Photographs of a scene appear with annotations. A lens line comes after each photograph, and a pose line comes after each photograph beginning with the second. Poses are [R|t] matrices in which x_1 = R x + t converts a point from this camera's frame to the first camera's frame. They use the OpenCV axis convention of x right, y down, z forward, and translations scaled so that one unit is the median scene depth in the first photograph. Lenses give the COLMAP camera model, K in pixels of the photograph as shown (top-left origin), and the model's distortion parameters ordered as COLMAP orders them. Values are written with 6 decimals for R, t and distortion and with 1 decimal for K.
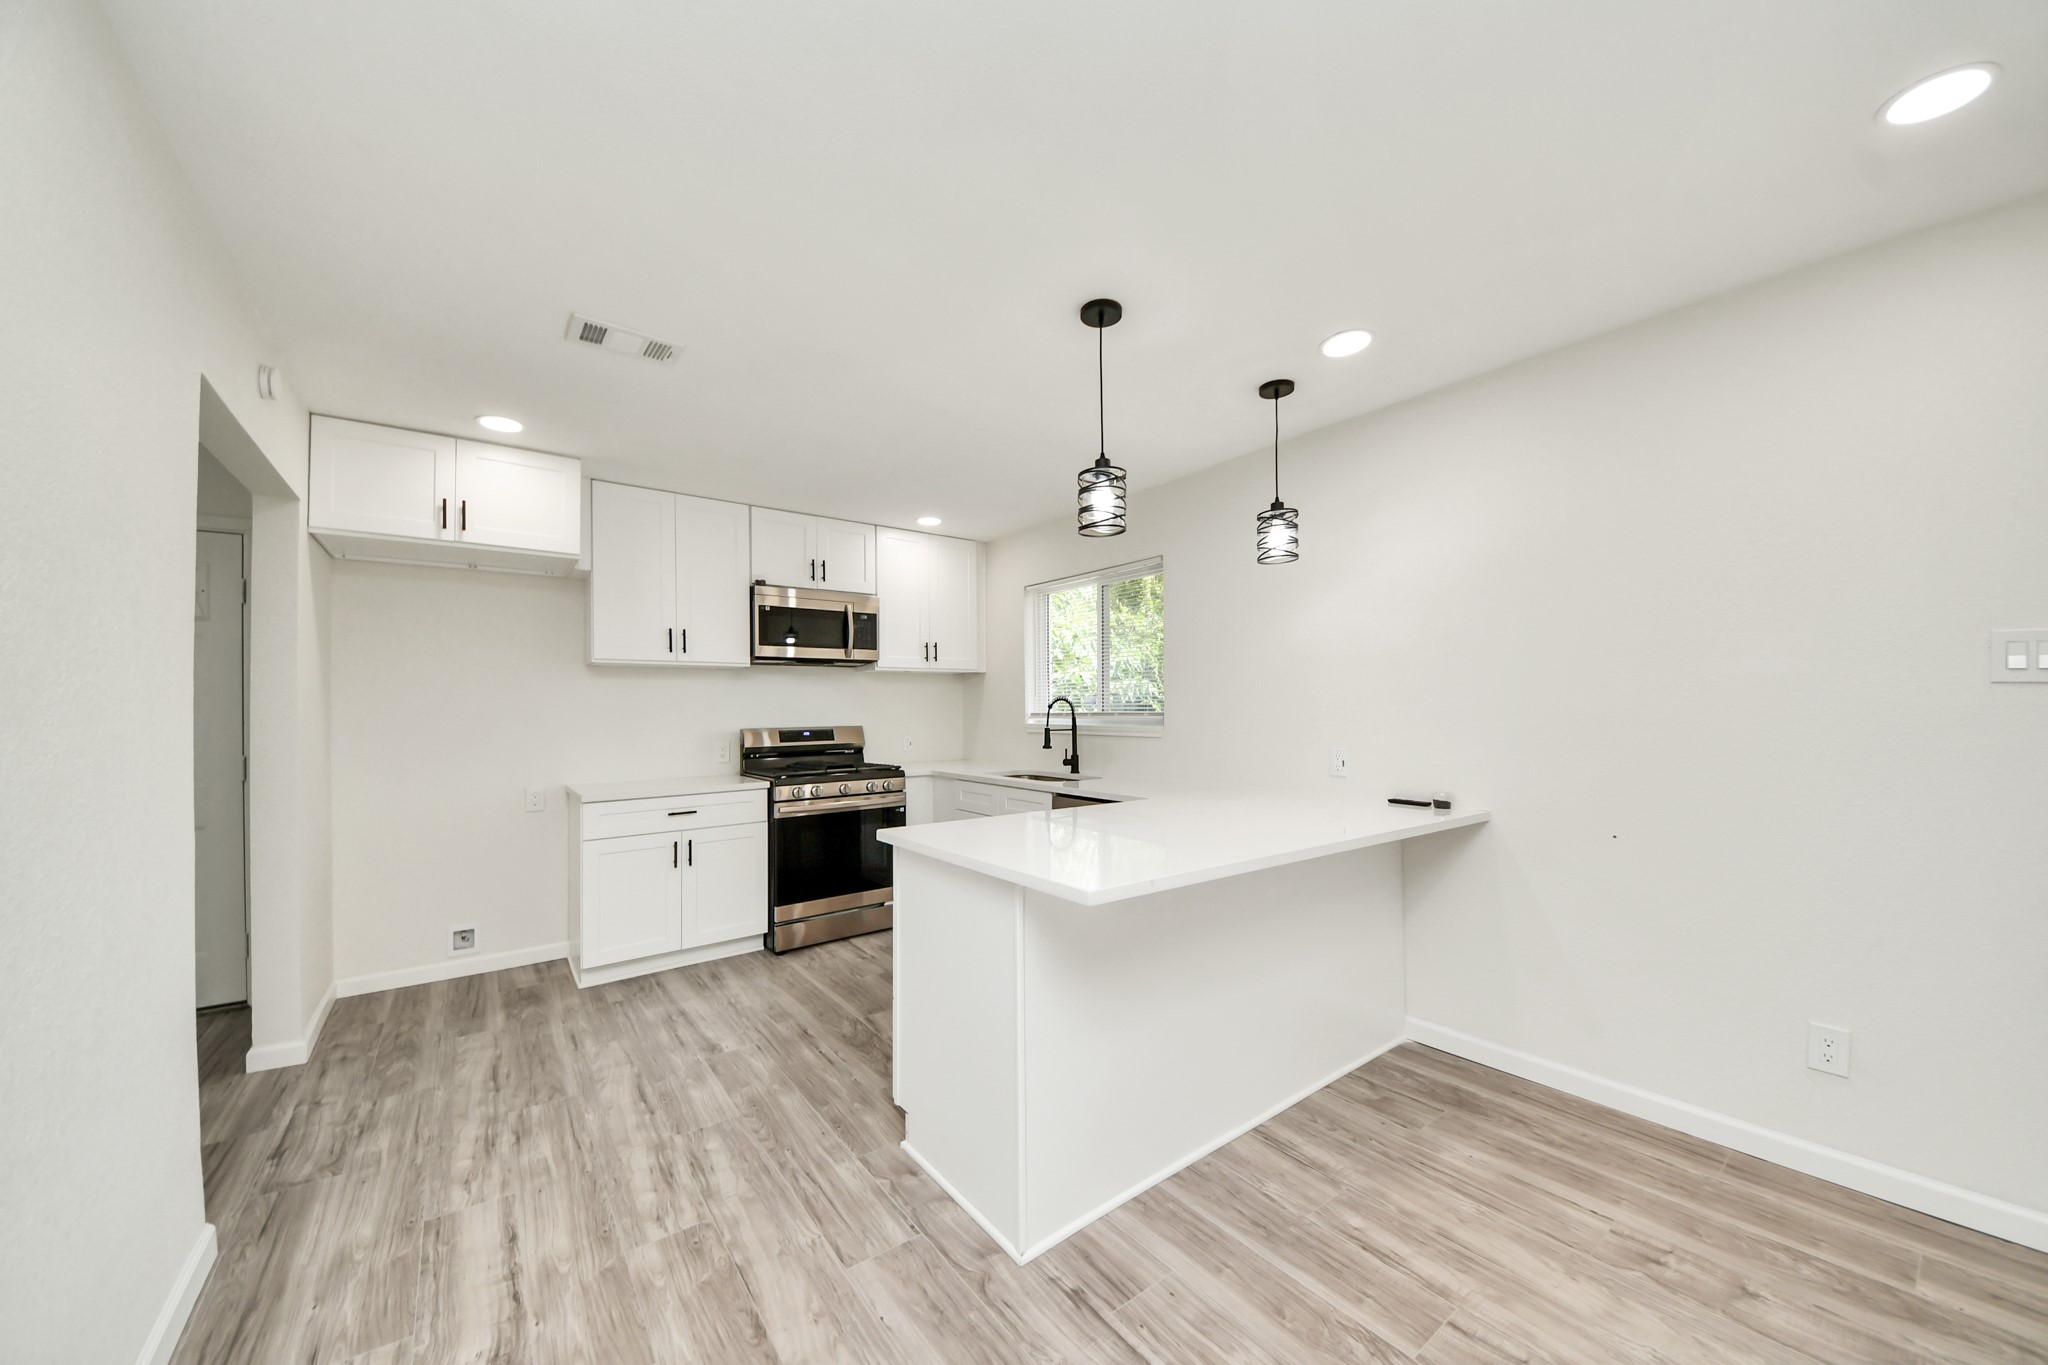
lens RADIAL K [[722.8, 0, 1022.1], [0, 722.8, 697.1], [0, 0, 1]] dist [0.038347, -0.024173]
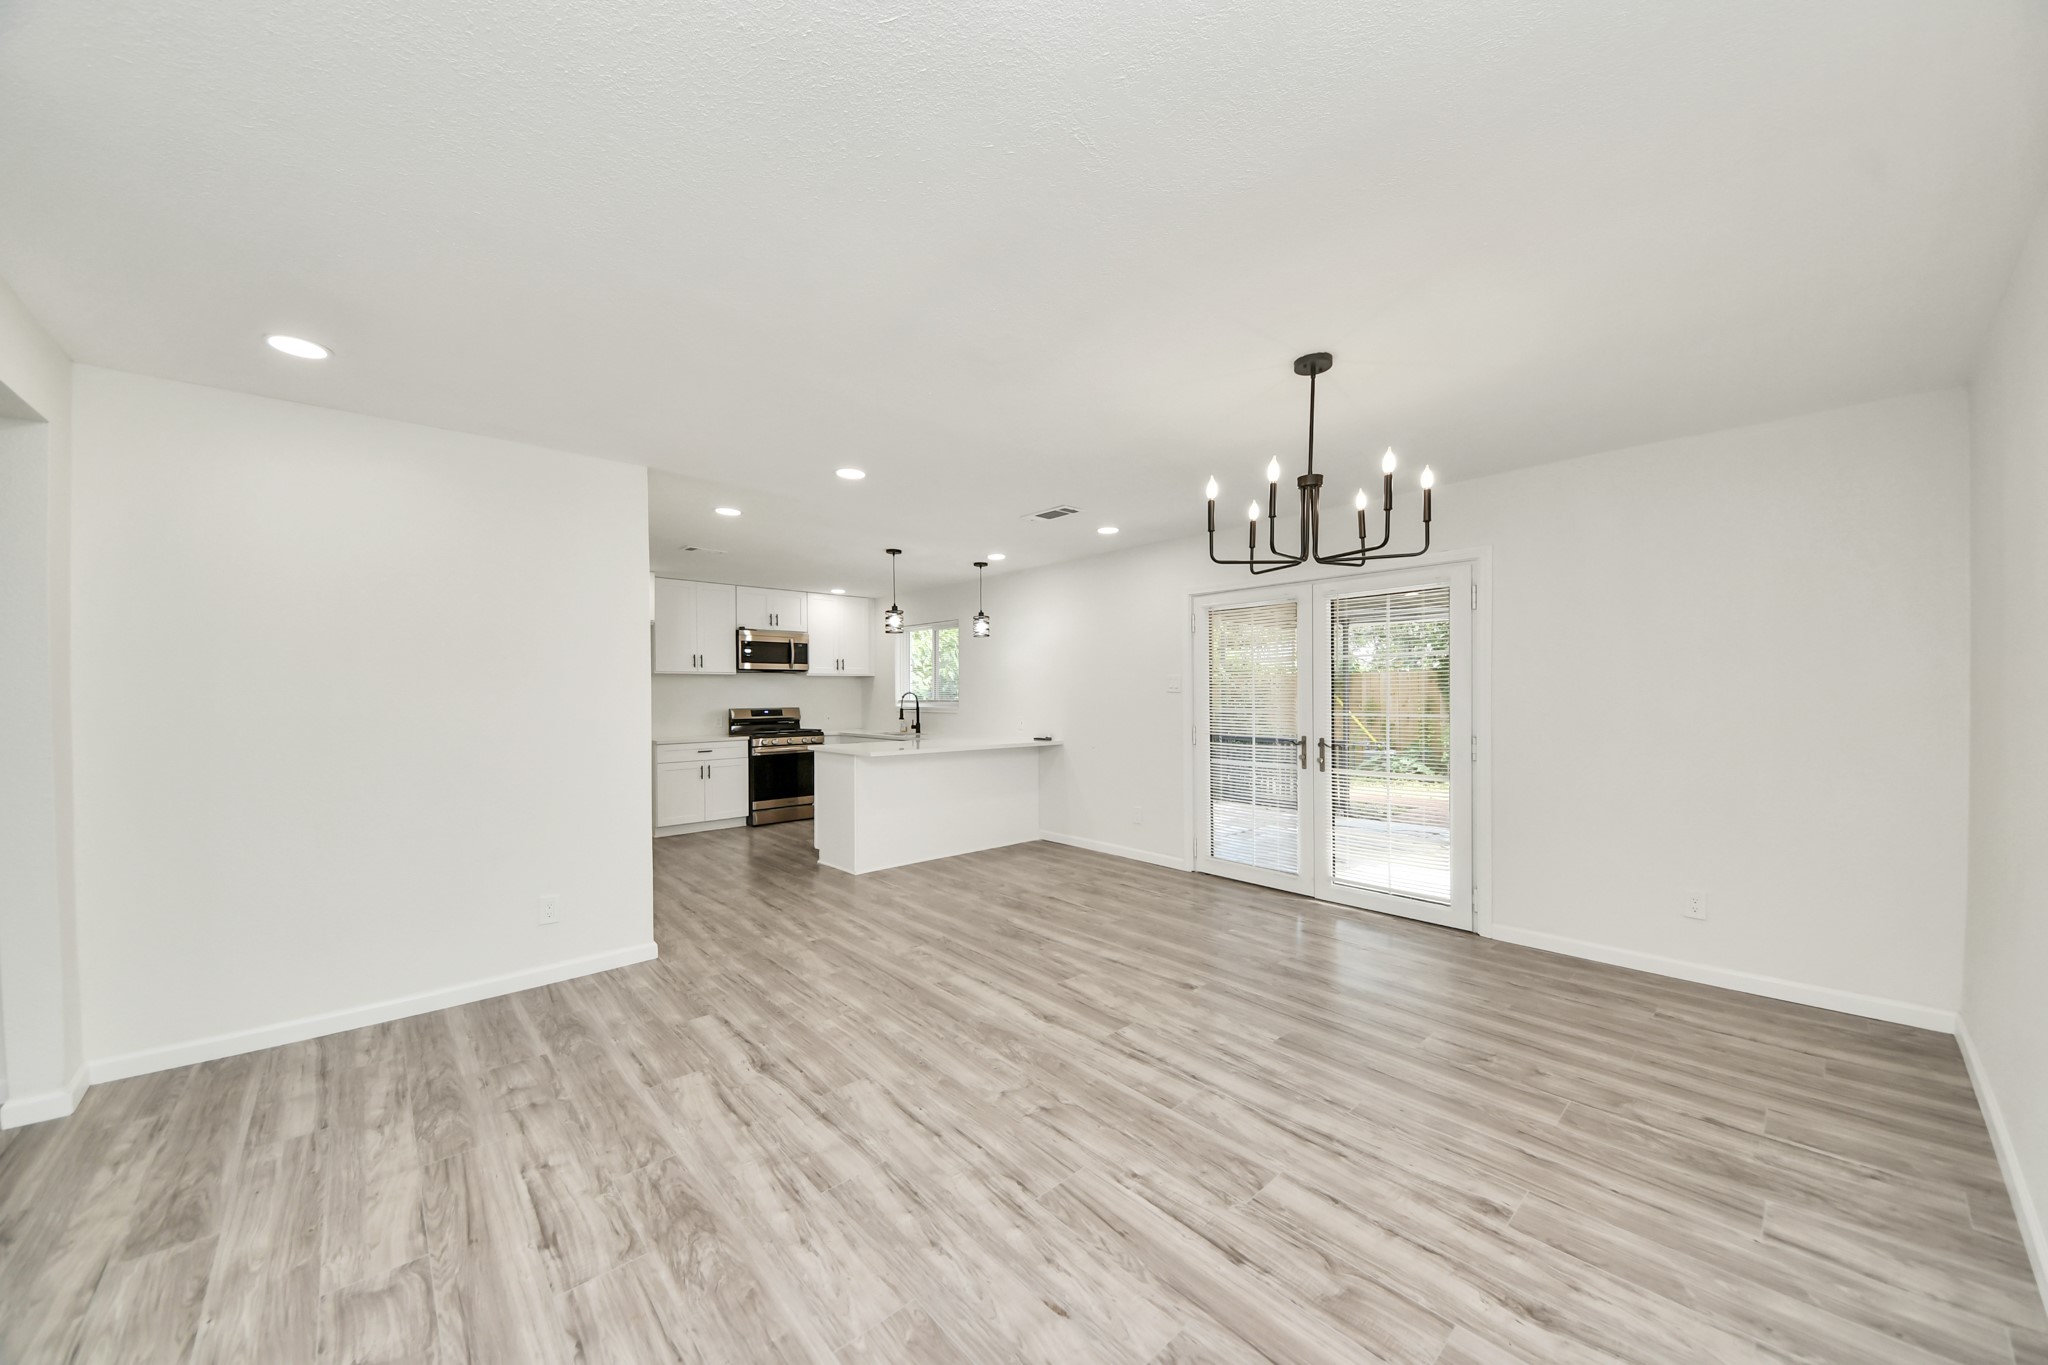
lens RADIAL K [[722.8, 0, 1022.1], [0, 722.8, 697.1], [0, 0, 1]] dist [0.038347, -0.024173]
pose [[0.995956, 0.003159, 0.089784, 0.174933], [-0.004743, 0.999837, 0.017430, -0.019991], [-0.089714, -0.017785, 0.995809, -0.874870]]
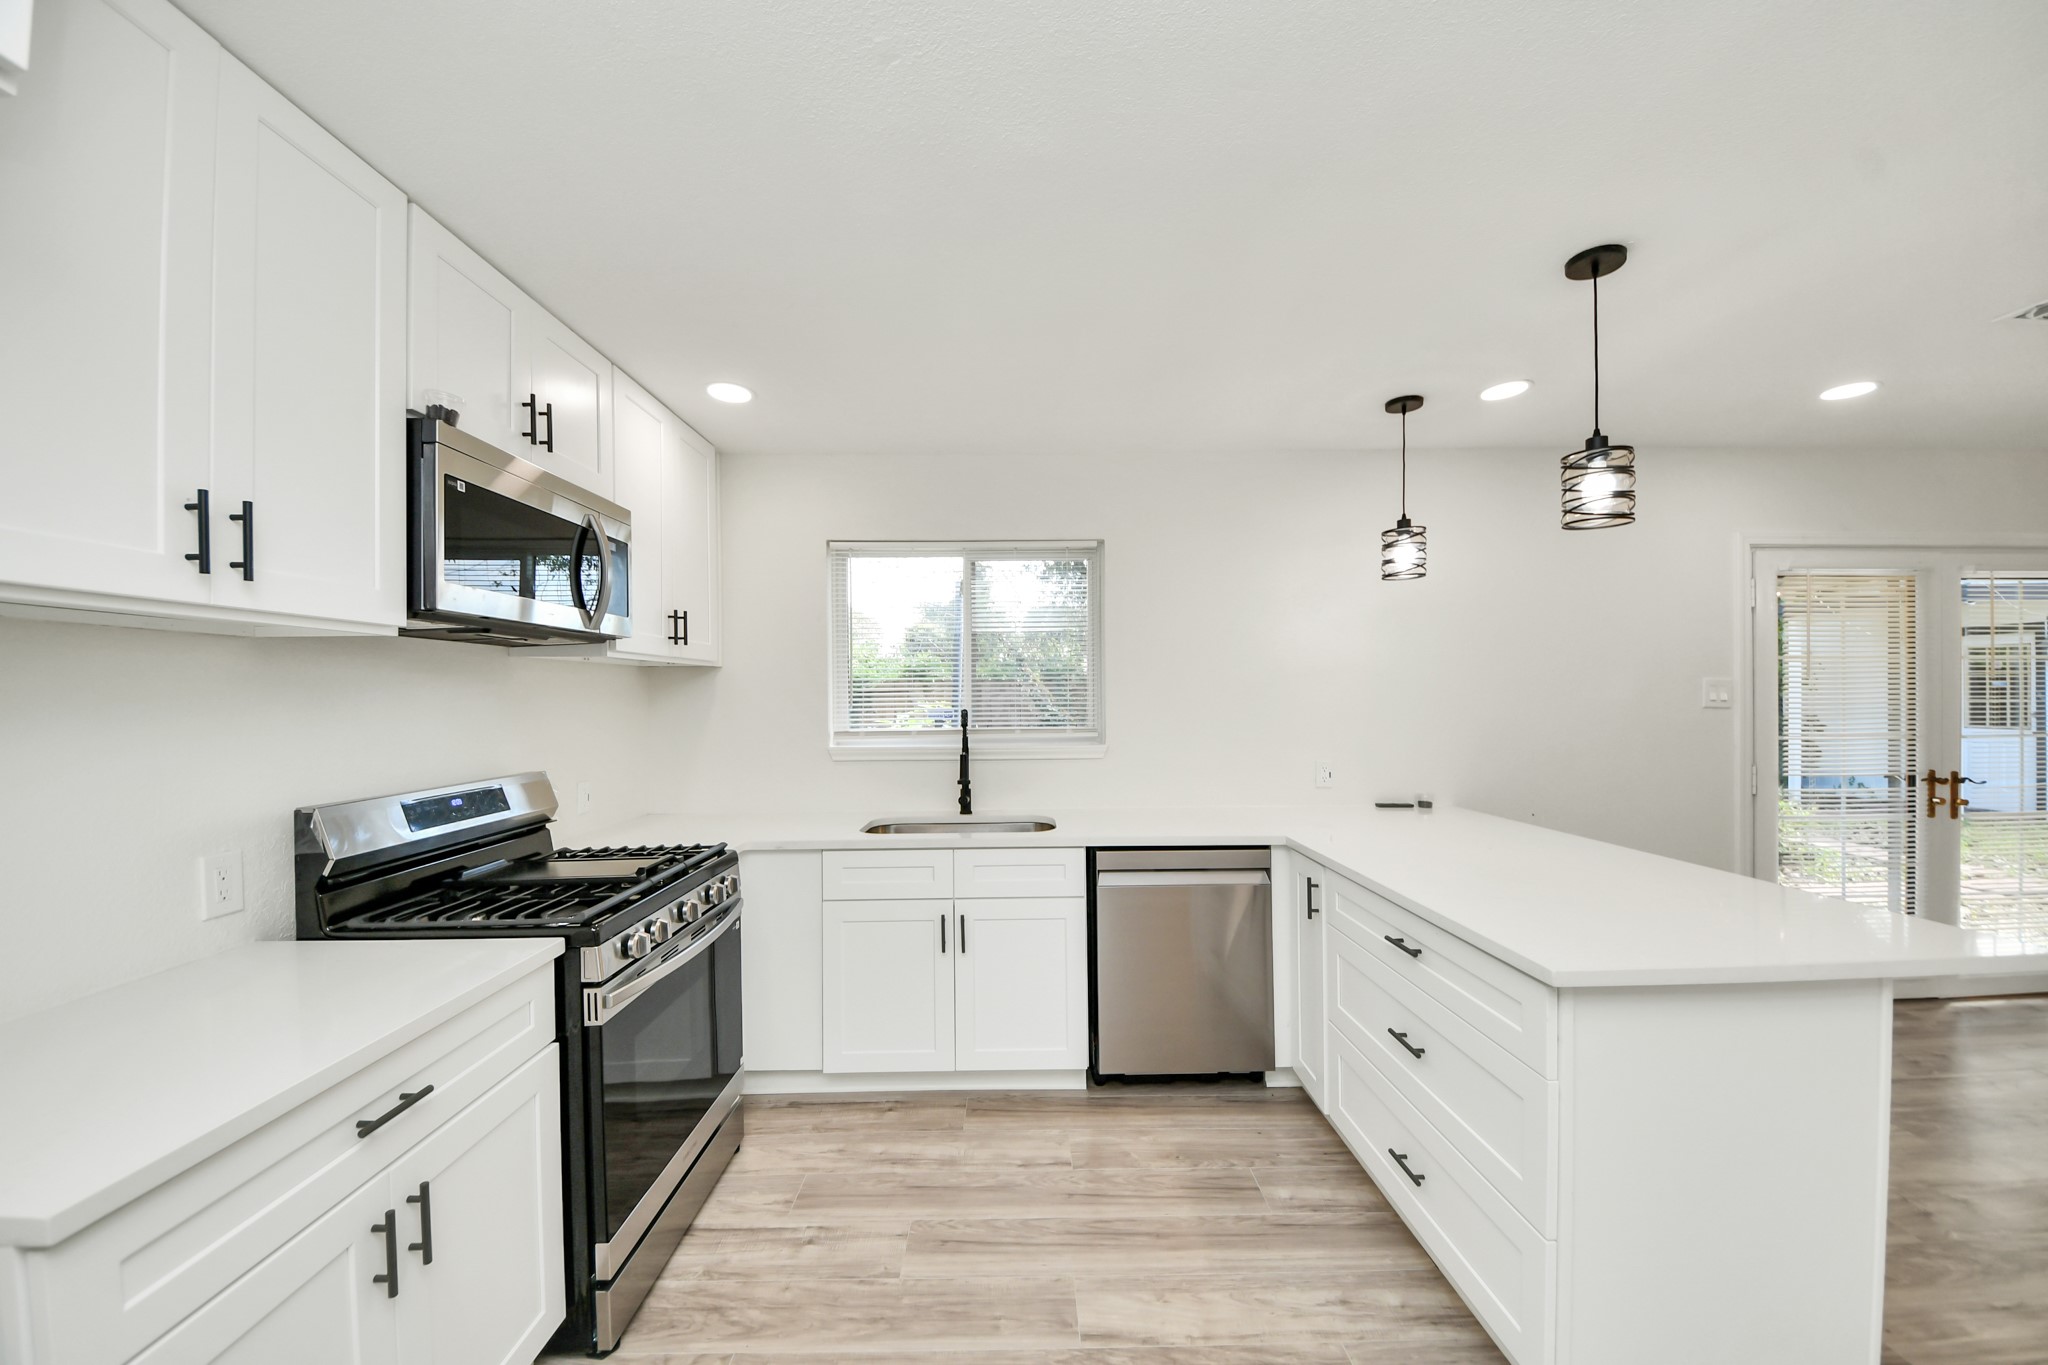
lens RADIAL K [[744.3, 0, 1034.8], [0, 744.3, 687.4], [0, 0, 1]] dist [0.073031, -0.027101]
pose [[0.589013, 0.015444, 0.807976, -0.499946], [-0.005385, 0.999870, -0.015186, -0.011923], [-0.808106, 0.004594, 0.589020, 0.510050]]
